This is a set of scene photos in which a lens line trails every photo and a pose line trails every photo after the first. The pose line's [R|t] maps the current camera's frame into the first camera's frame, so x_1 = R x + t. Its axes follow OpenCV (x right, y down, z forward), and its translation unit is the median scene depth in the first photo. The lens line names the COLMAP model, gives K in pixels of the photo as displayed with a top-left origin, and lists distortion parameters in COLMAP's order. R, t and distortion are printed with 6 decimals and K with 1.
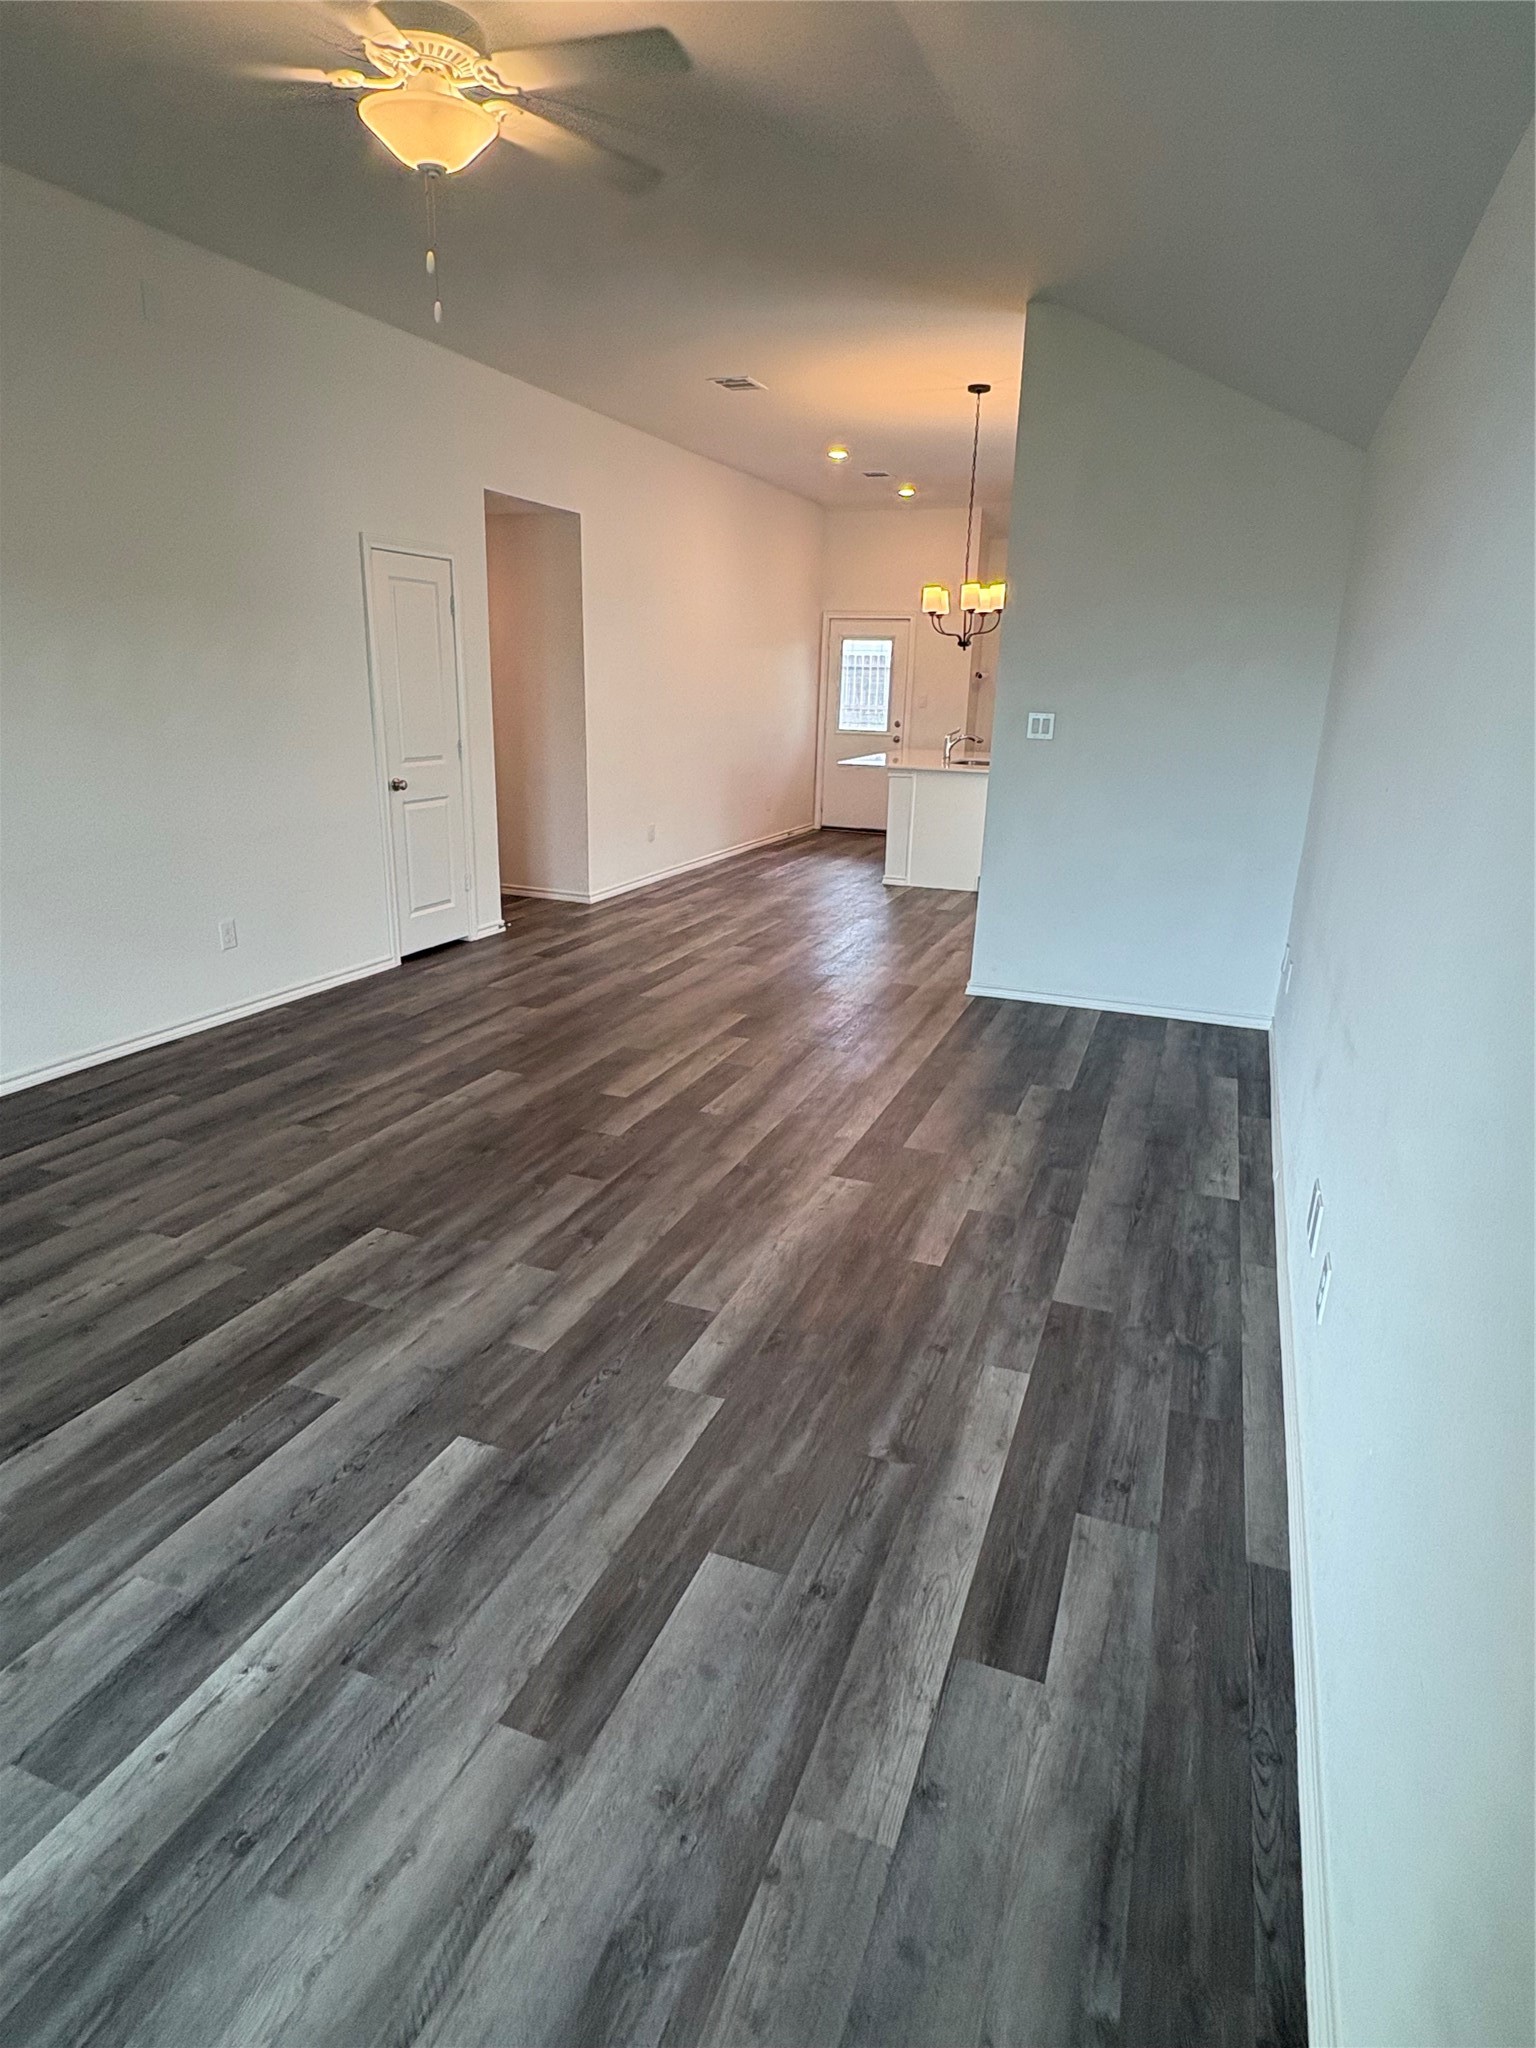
lens RADIAL K [[1154.0, 0, 762.0], [0, 1154.0, 1020.7], [0, 0, 1]] dist [0.000169, 0.001914]
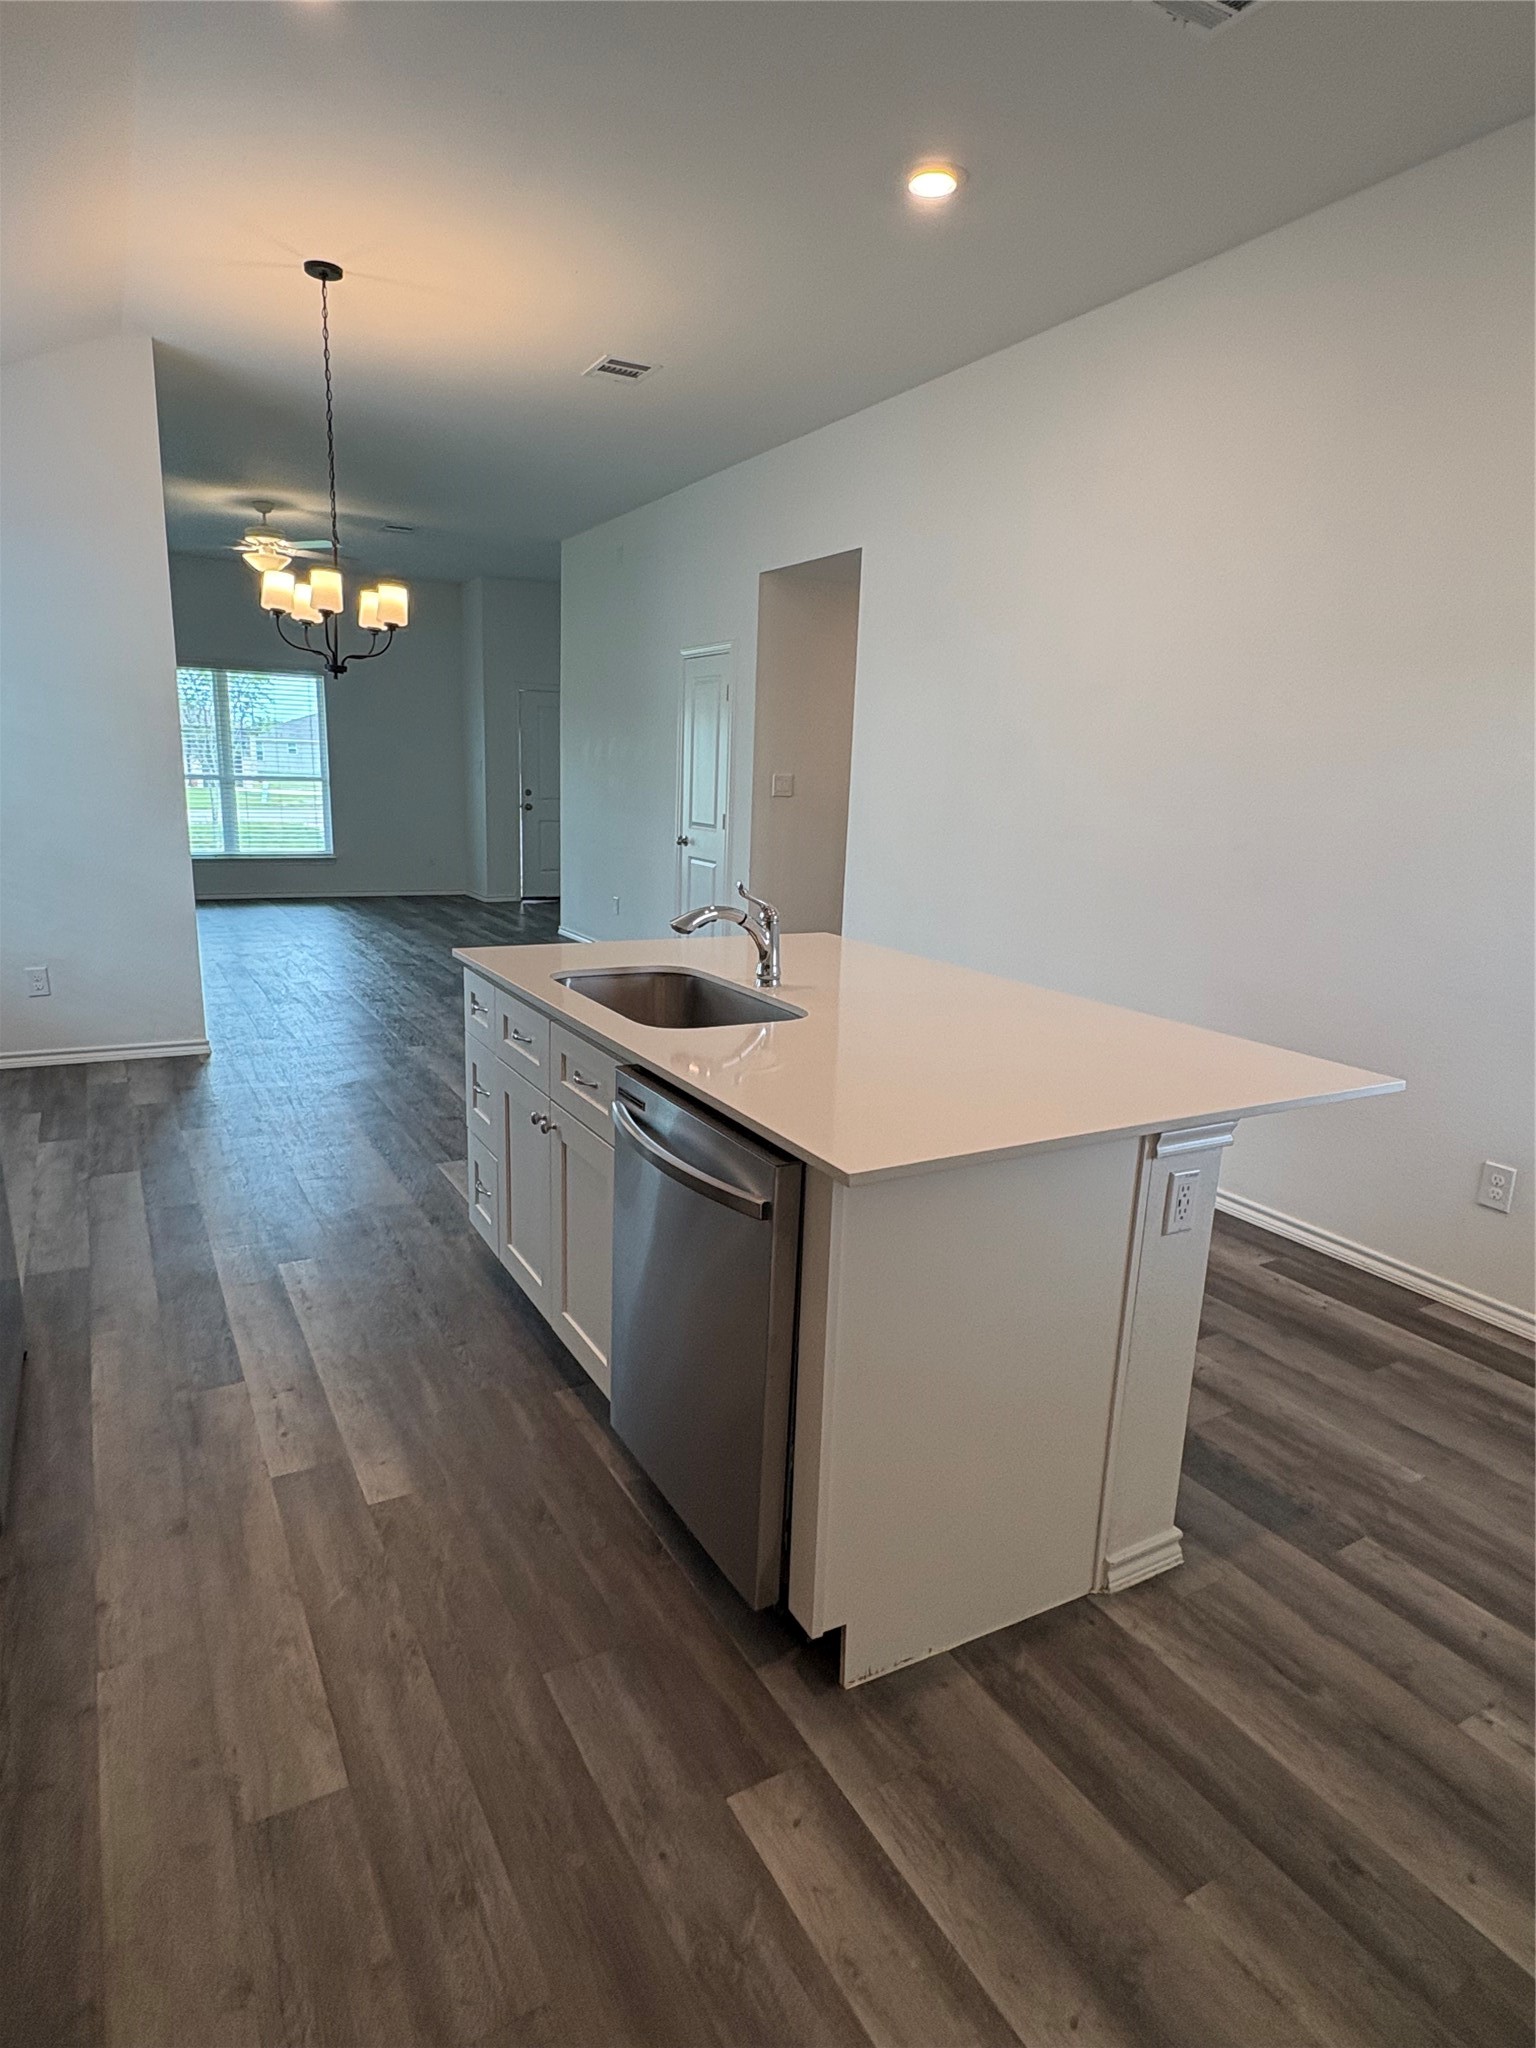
lens RADIAL K [[1154.0, 0, 763.1], [0, 1154.0, 1026.5], [0, 0, 1]] dist [0.000169, 0.001914]
pose [[-0.626028, 0.127464, -0.769312, 0.791395], [-0.271423, 0.889244, 0.368205, -0.653148], [0.731039, 0.439316, -0.522095, 2.313787]]
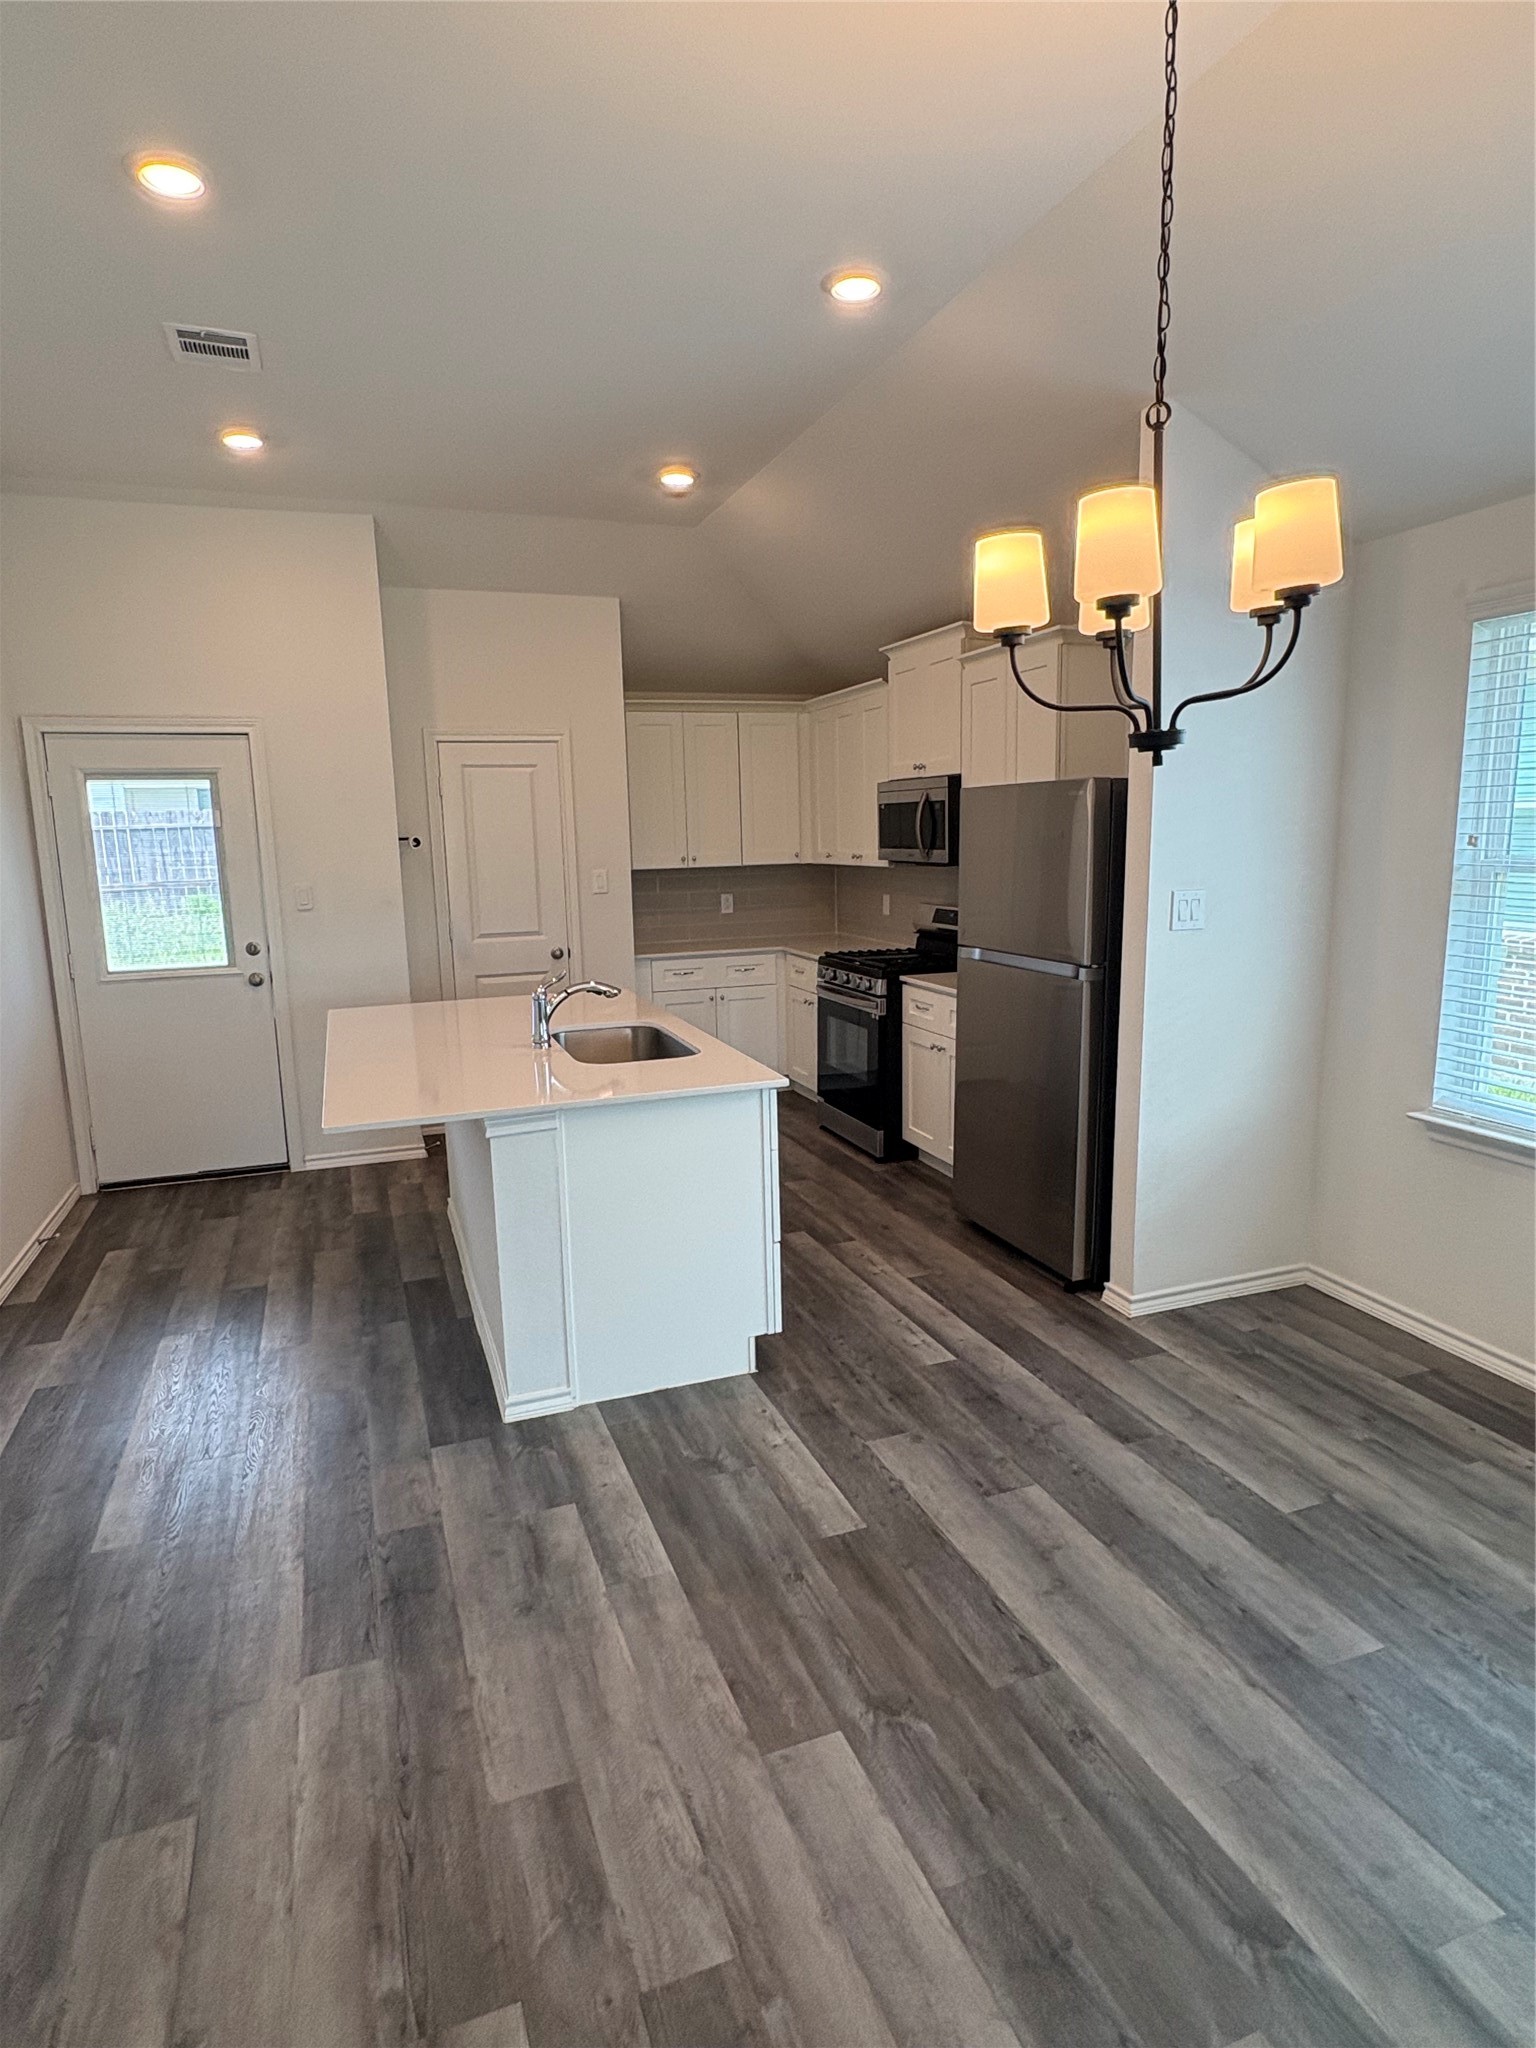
lens RADIAL K [[1154.0, 0, 766.8], [0, 1154.0, 1024.3], [0, 0, 1]] dist [0.000169, 0.001914]
pose [[0.744339, -0.153253, 0.649979, -0.093666], [0.228184, 0.973096, -0.031873, -0.401918], [-0.627607, 0.172039, 0.759284, 1.262813]]
